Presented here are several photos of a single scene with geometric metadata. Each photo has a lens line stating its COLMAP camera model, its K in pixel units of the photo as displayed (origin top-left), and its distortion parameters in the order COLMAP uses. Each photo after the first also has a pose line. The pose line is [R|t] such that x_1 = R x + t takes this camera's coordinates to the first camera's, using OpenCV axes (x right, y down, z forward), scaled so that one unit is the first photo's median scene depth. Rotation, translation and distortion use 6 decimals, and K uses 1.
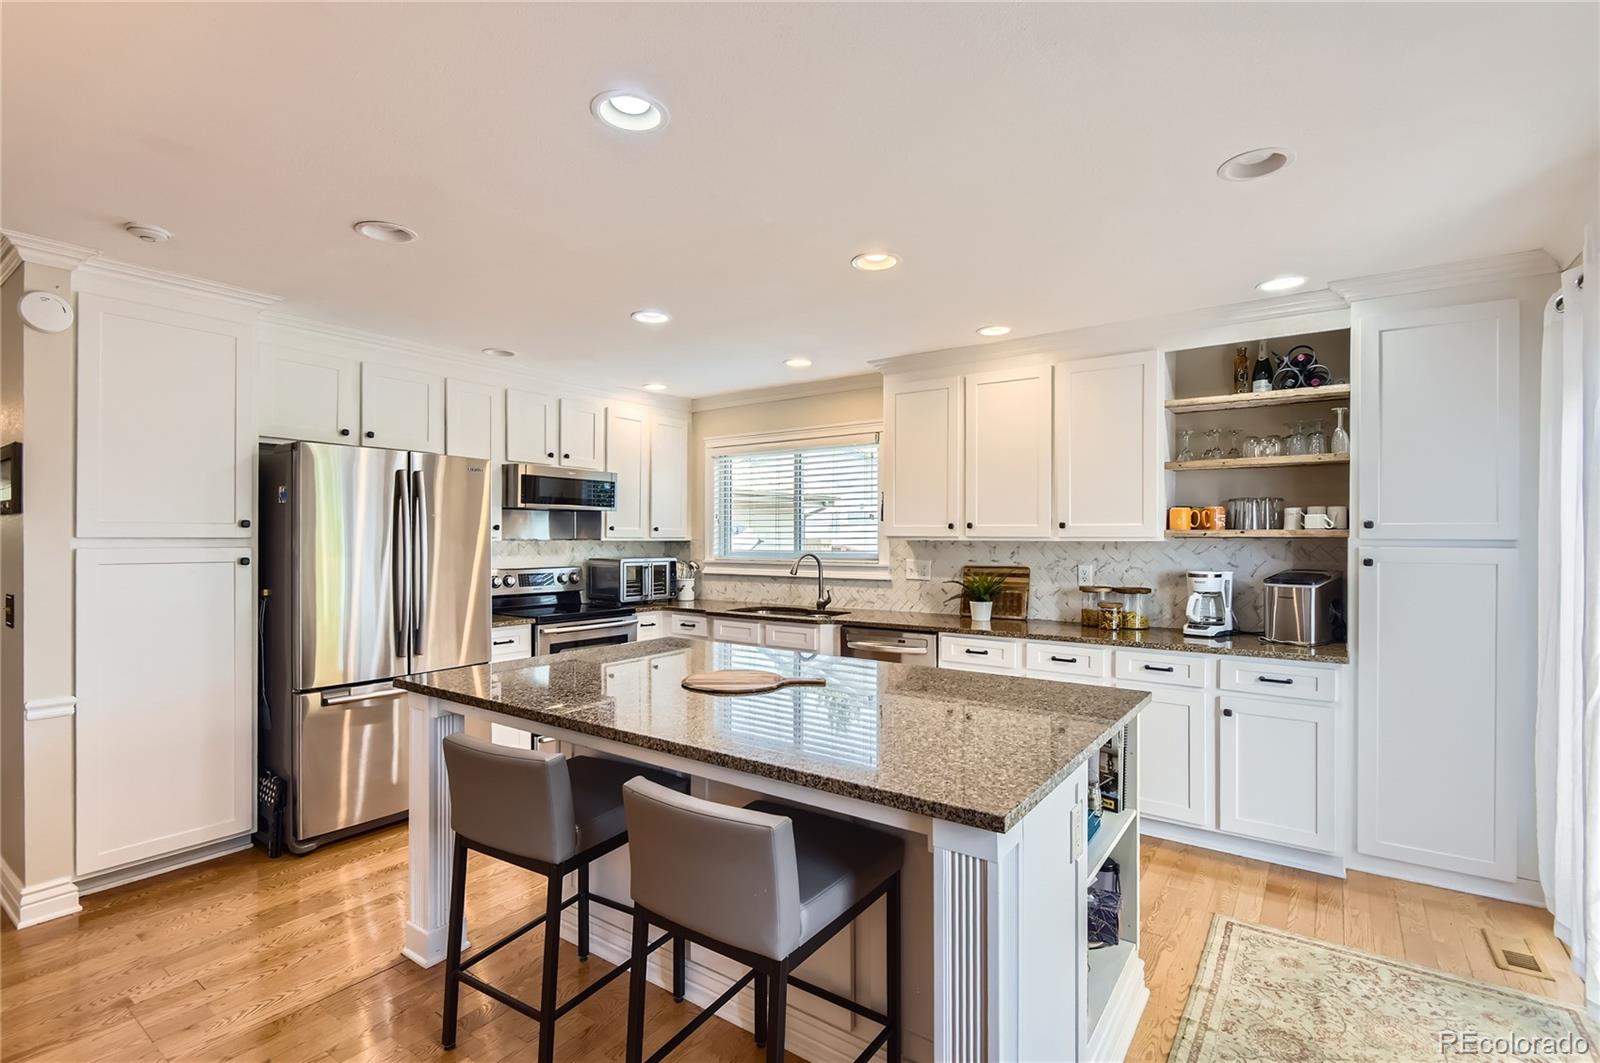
lens RADIAL K [[740.5, 0, 801.1], [0, 740.5, 529.0], [0, 0, 1]] dist [0.002511, -0.000044]
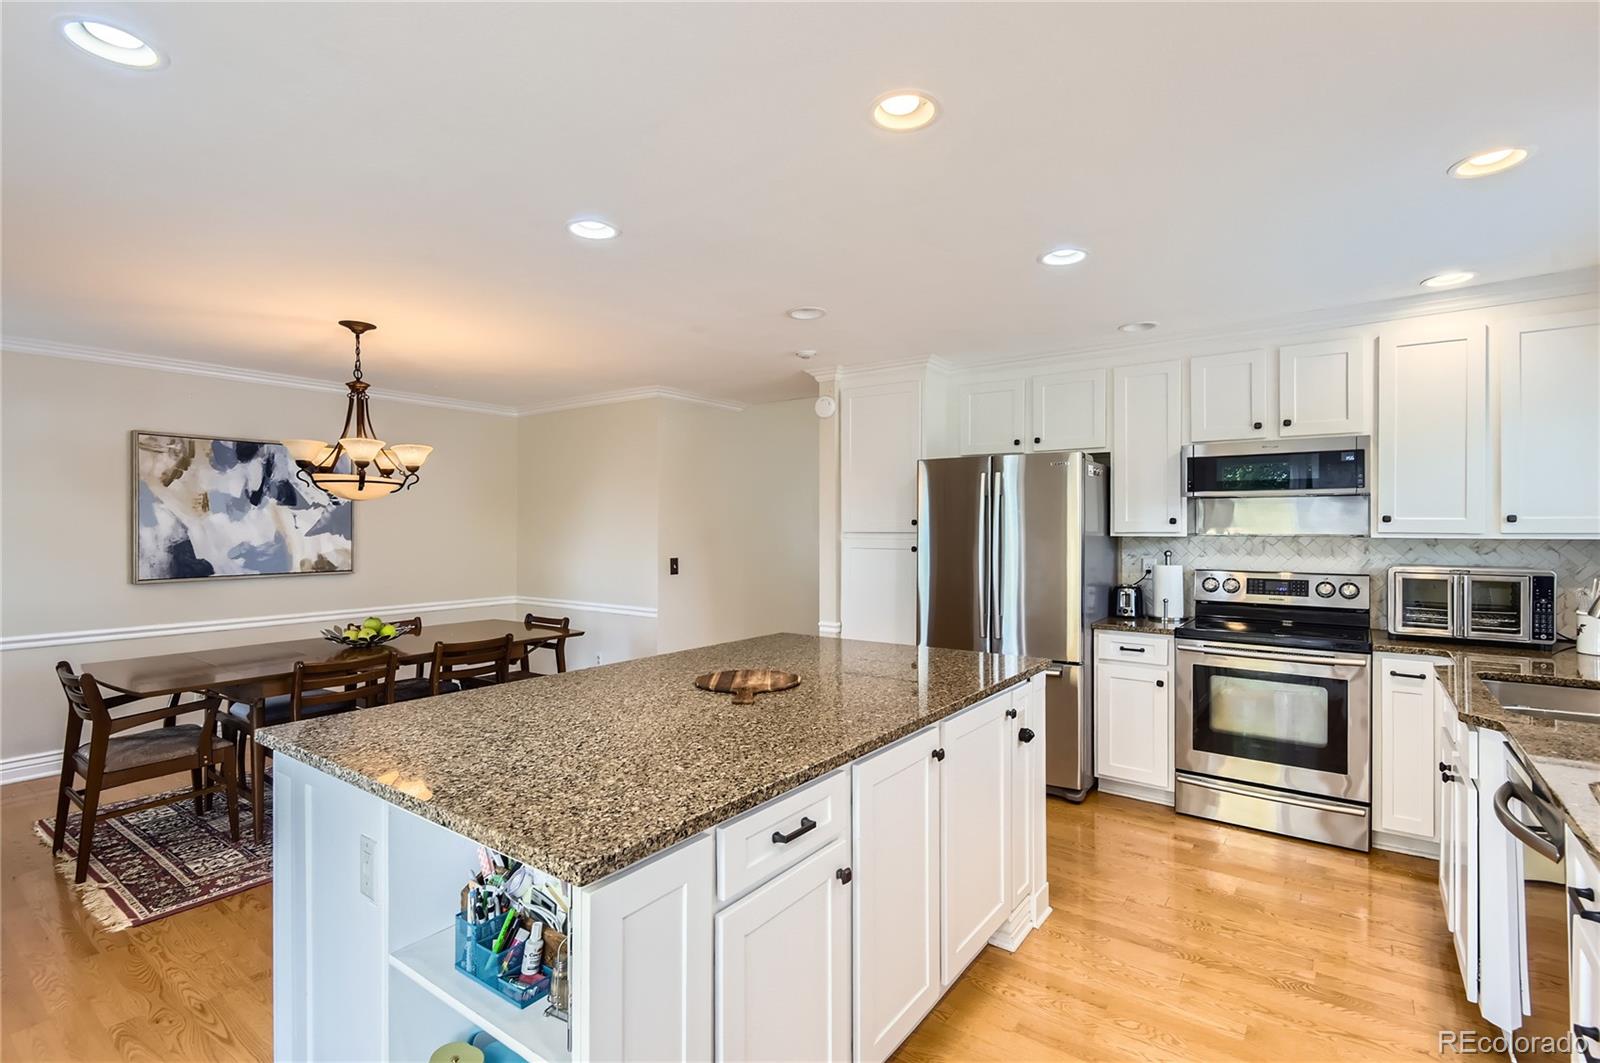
lens RADIAL K [[740.5, 0, 795.2], [0, 740.5, 533.0], [0, 0, 1]] dist [0.002511, -0.000044]
pose [[-0.016094, -0.001594, -0.999869, 0.430850], [0.009089, 0.999957, -0.001740, 0.008281], [0.999829, -0.009116, -0.016079, 0.519980]]
